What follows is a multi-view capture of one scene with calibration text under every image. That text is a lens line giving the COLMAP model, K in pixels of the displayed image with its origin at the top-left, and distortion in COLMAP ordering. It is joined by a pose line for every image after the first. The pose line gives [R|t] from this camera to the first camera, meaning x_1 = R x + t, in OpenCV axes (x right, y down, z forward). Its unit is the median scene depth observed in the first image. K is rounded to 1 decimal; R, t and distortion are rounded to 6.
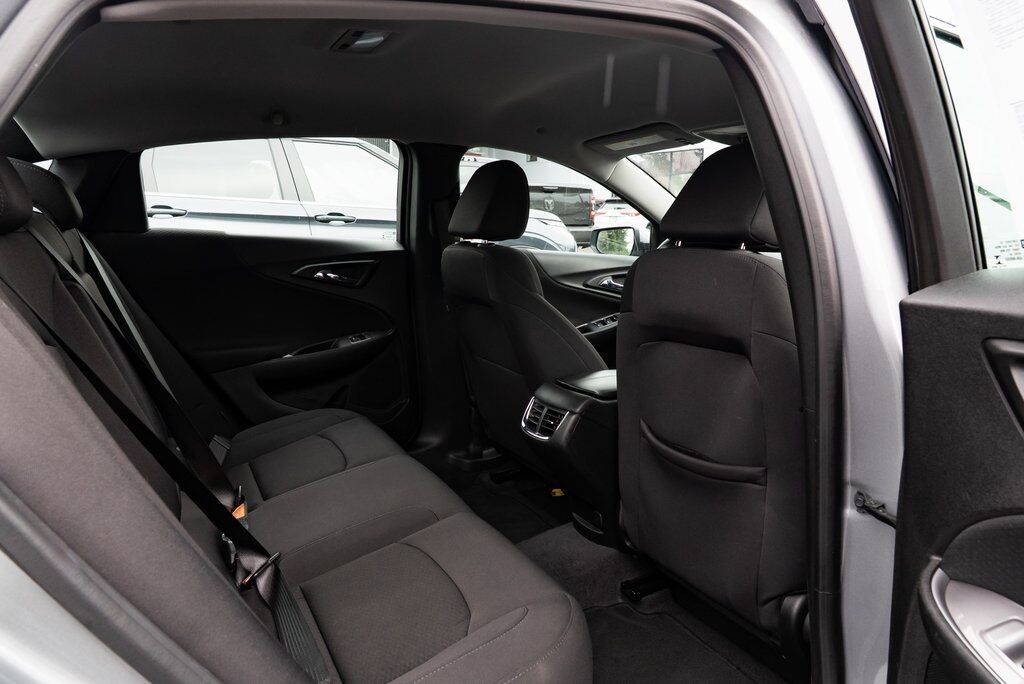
lens RADIAL K [[699.7, 0, 512.0], [0, 699.7, 342.0], [0, 0, 1]] dist [-0.028436, 0.016525]
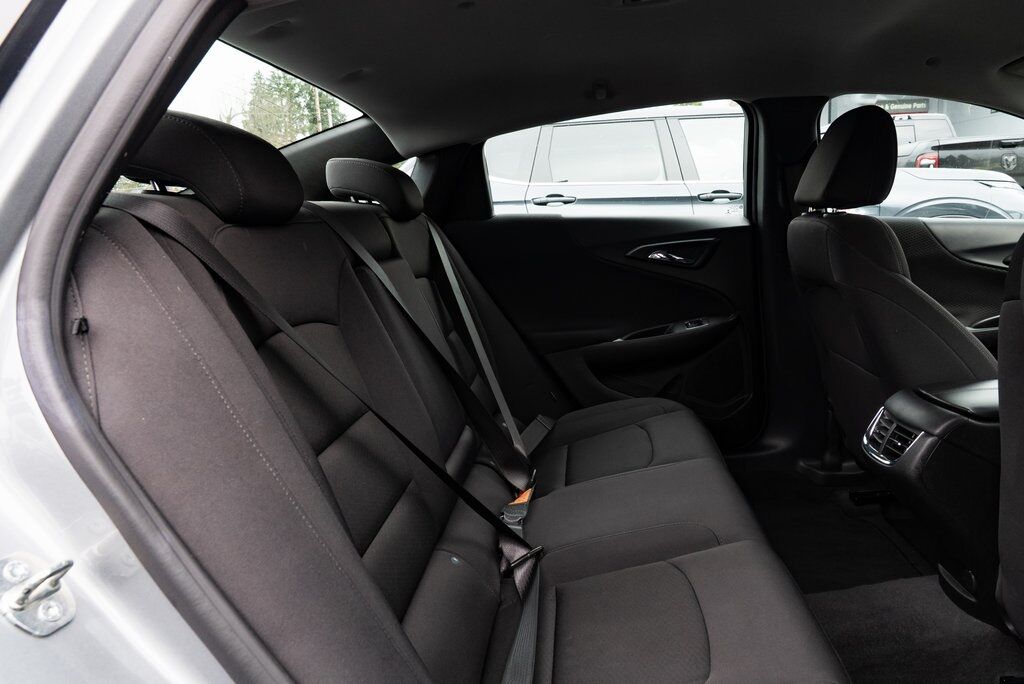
lens RADIAL K [[699.7, 0, 512.0], [0, 699.7, 342.0], [0, 0, 1]] dist [-0.028436, 0.016525]
pose [[0.837269, 0.044649, -0.544965, 0.087393], [-0.030363, 0.998919, 0.035193, -0.007154], [0.545947, -0.012919, 0.837720, 0.107450]]
